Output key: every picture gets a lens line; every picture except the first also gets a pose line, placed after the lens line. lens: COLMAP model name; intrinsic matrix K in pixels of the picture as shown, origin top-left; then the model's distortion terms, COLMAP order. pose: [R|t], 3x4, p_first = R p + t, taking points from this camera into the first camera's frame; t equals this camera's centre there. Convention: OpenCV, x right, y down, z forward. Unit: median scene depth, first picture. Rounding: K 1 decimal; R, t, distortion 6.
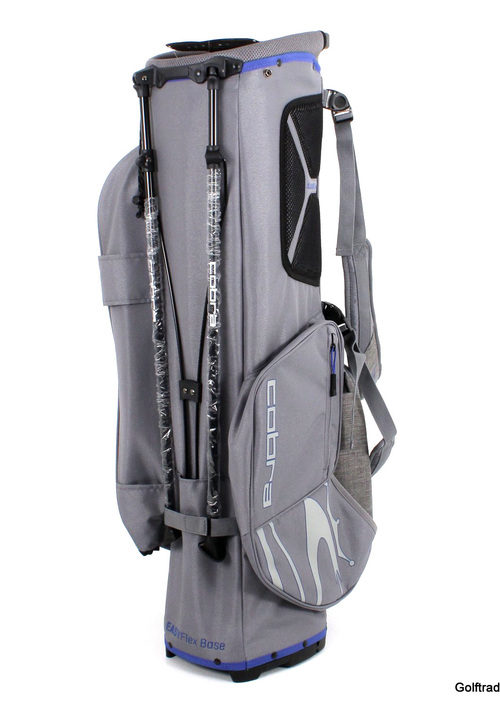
lens RADIAL K [[1036.8, 0, 249.3], [0, 1036.8, 357.1], [0, 0, 1]] dist [-0.097099, 0.000000]
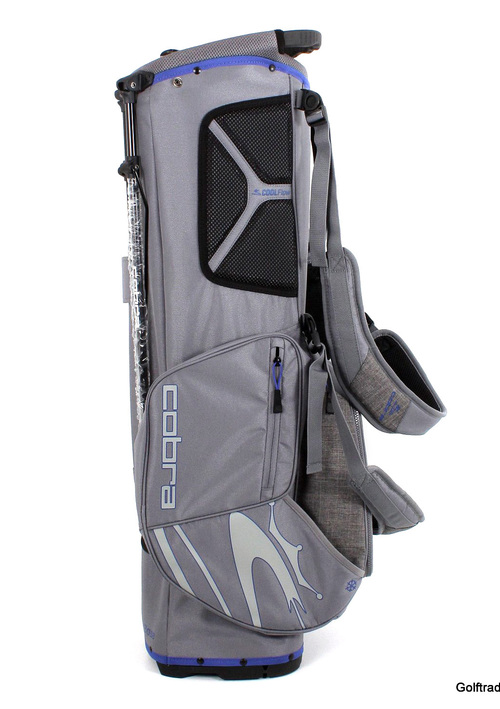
lens RADIAL K [[1036.8, 0, 249.3], [0, 1036.8, 356.1], [0, 0, 1]] dist [-0.097099, 0.000000]
pose [[0.733106, 0.098485, -0.672946, 0.748024], [-0.098576, 0.994398, 0.038140, -0.051542], [0.672932, 0.038376, 0.738708, 0.297357]]
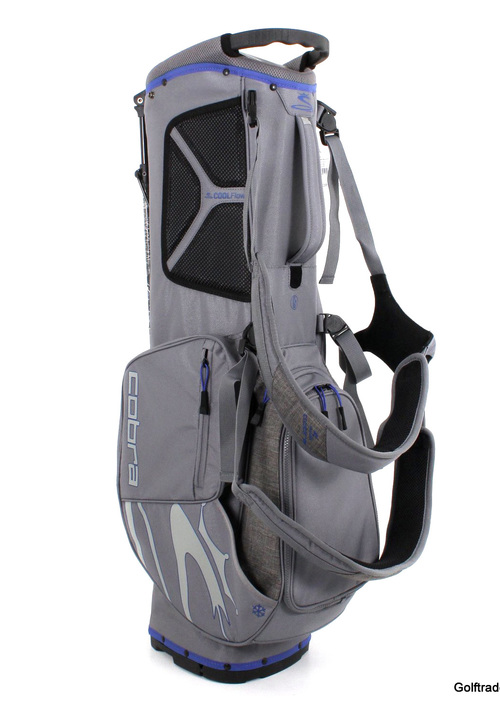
lens RADIAL K [[1036.8, 0, 249.0], [0, 1036.8, 350.1], [0, 0, 1]] dist [-0.097099, 0.000000]
pose [[-0.059990, 0.125930, -0.990224, 1.092600], [-0.160320, 0.977916, 0.134077, -0.166533], [0.985240, 0.166796, -0.038476, 1.144726]]
